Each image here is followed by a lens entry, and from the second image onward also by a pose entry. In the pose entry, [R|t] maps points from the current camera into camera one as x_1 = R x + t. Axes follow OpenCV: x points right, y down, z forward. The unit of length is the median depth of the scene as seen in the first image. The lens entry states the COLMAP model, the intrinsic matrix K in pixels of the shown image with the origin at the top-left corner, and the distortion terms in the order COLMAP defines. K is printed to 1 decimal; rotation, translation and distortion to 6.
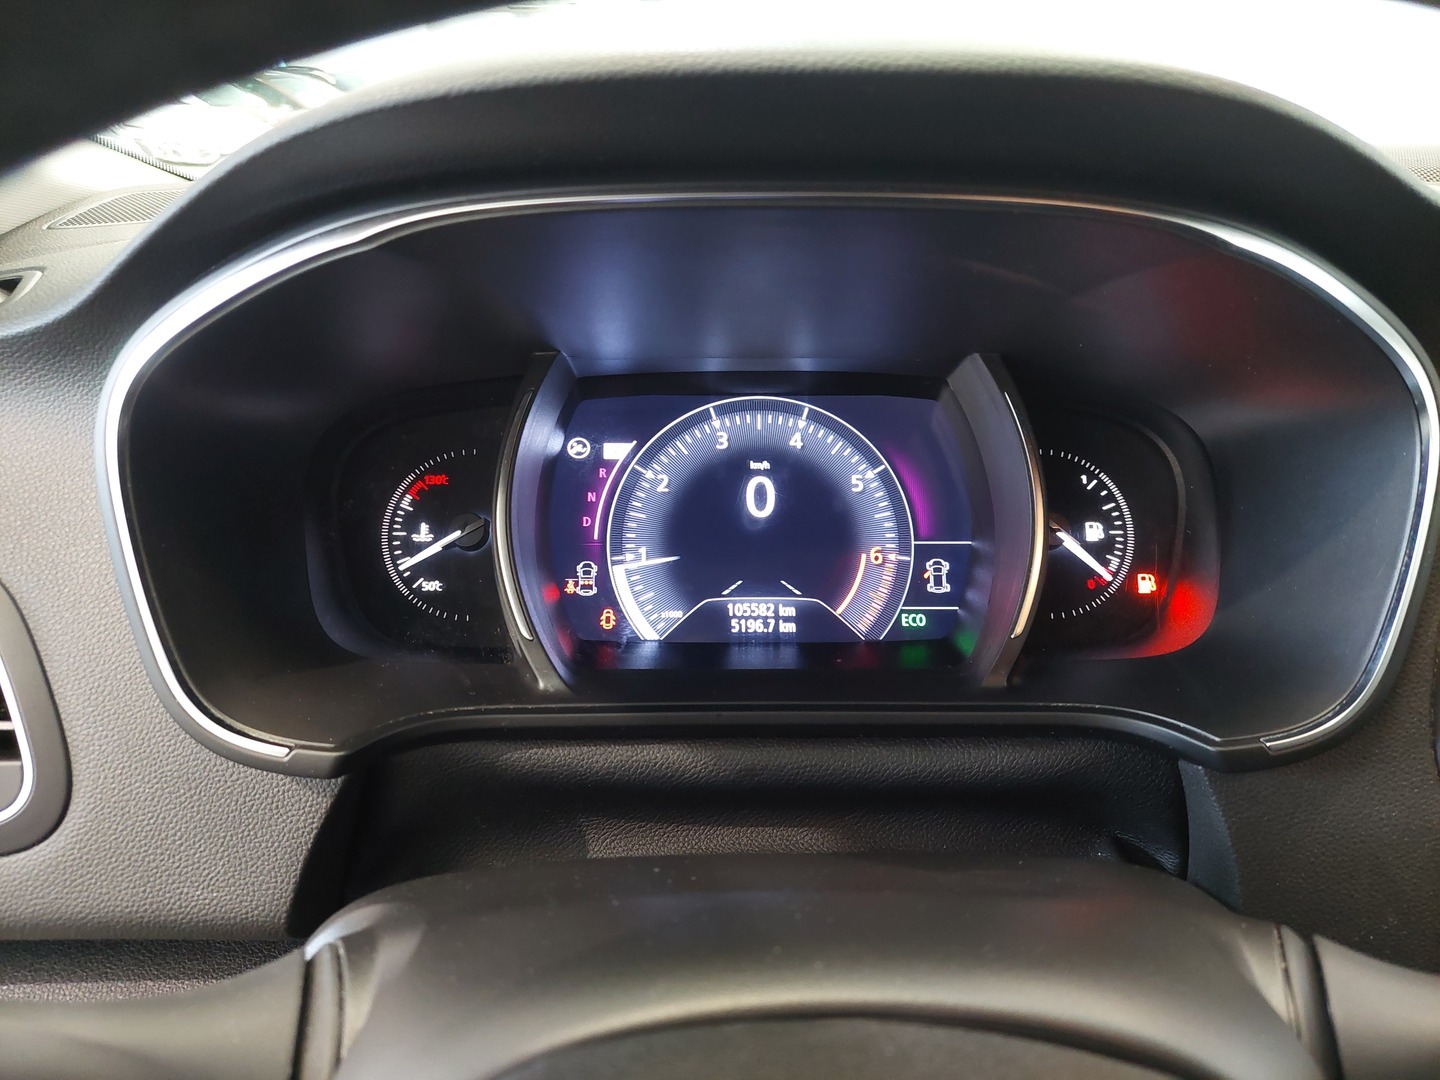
lens RADIAL K [[1026.7, 0, 727.5], [0, 1026.7, 541.6], [0, 0, 1]] dist [0.123446, -0.154757]
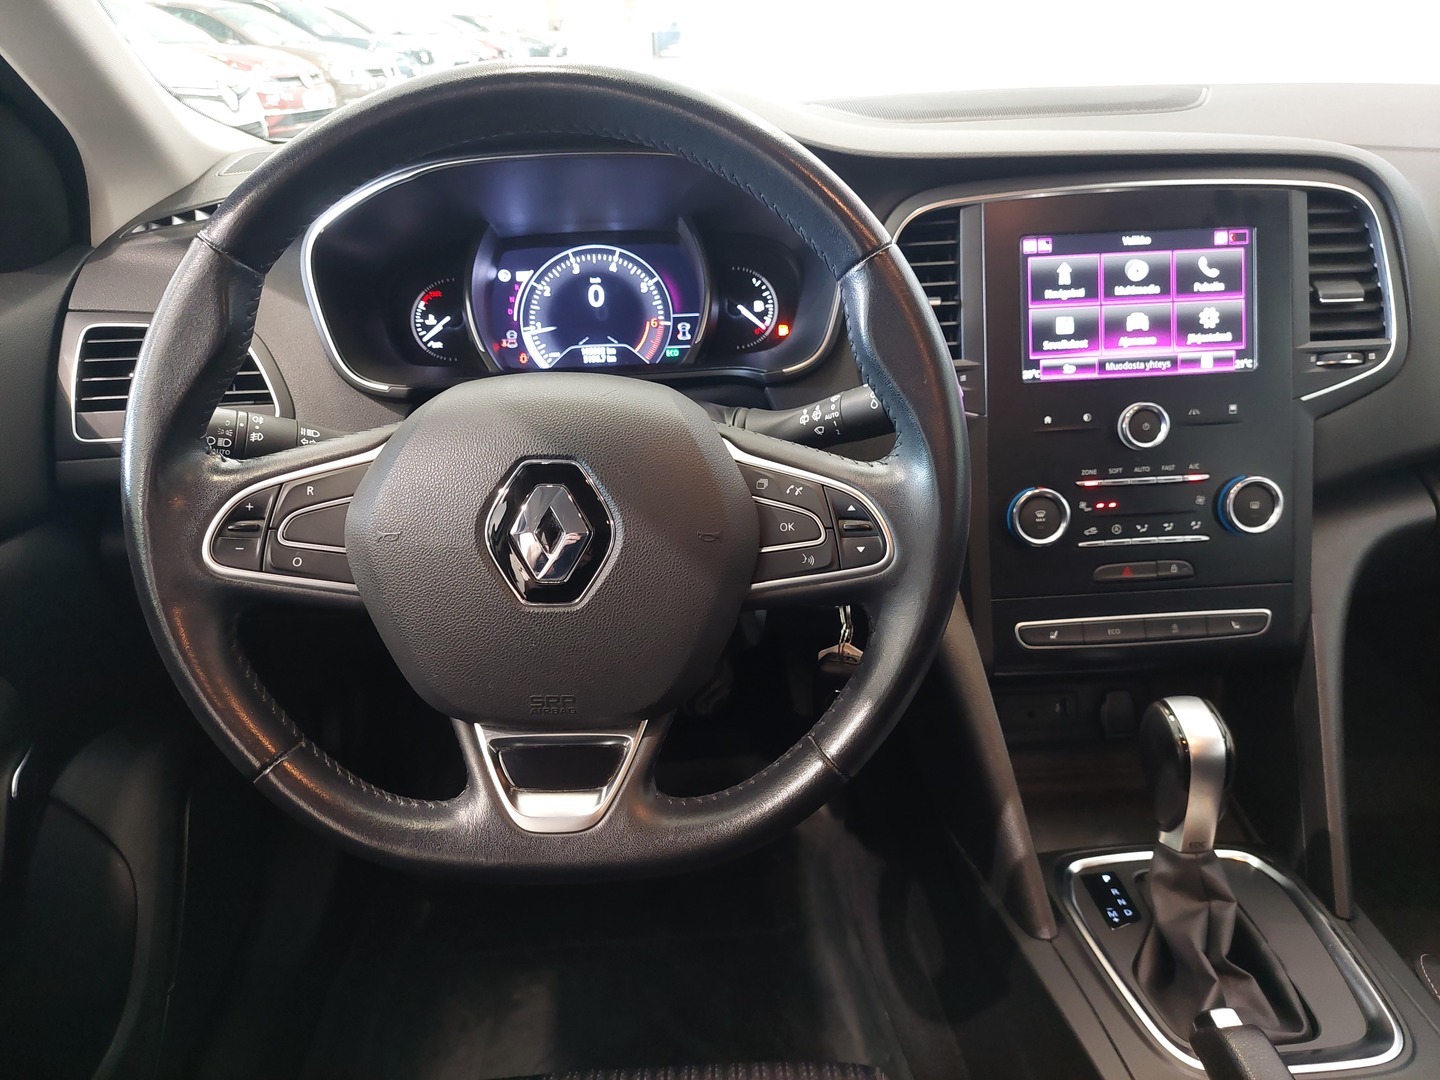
lens RADIAL K [[1016.7, 0, 728.4], [0, 1016.7, 542.1], [0, 0, 1]] dist [0.069885, -0.113376]
pose [[0.998843, -0.047589, 0.006863, 0.257073], [0.046847, 0.995373, 0.083897, 0.283634], [-0.010823, -0.083478, 0.996451, -1.052187]]
